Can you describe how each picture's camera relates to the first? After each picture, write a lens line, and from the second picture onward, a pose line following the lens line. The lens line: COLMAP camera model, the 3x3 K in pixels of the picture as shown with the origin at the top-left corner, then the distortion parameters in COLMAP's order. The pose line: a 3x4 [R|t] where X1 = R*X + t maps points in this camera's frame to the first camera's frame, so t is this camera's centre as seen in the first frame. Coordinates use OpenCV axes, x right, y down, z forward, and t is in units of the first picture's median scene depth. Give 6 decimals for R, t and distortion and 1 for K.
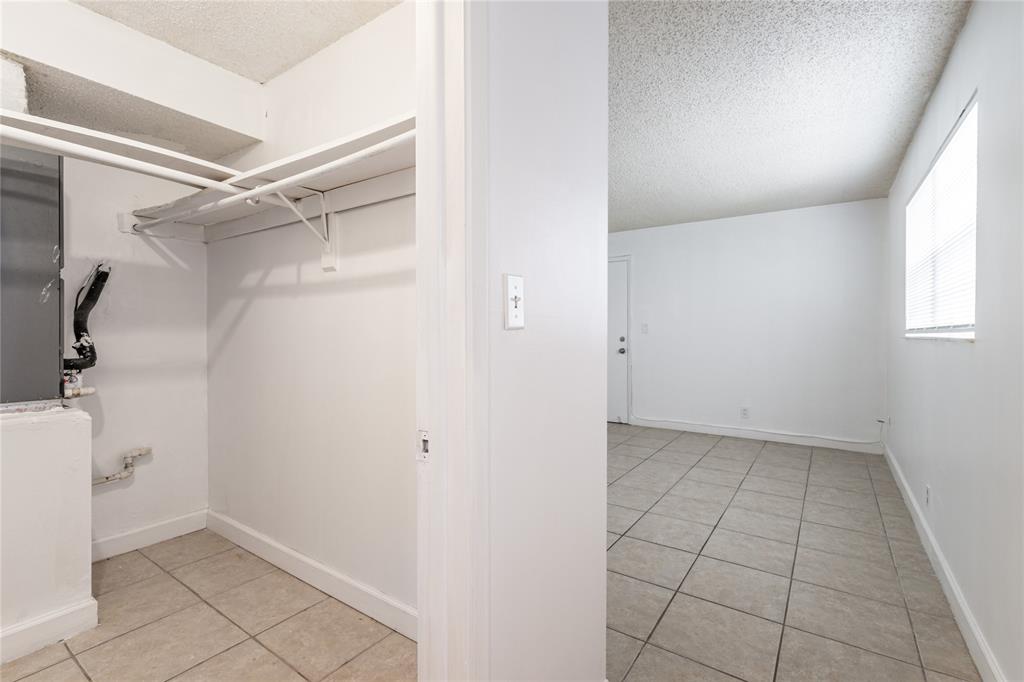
lens RADIAL K [[467.8, 0, 514.6], [0, 467.8, 329.0], [0, 0, 1]] dist [-0.006438, -0.000548]
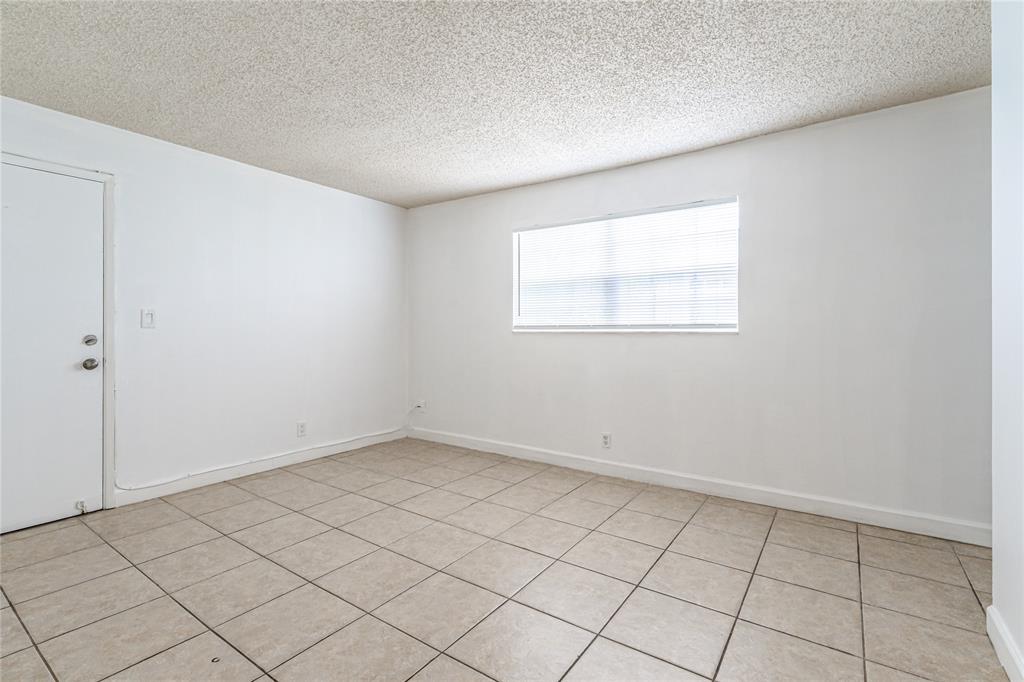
lens RADIAL K [[467.8, 0, 514.6], [0, 467.8, 329.0], [0, 0, 1]] dist [-0.006438, -0.000548]
pose [[0.002126, 0.001944, 0.999996, -0.459187], [-0.010562, 0.999942, -0.001921, 0.011635], [-0.999942, -0.010558, 0.002147, 1.002837]]
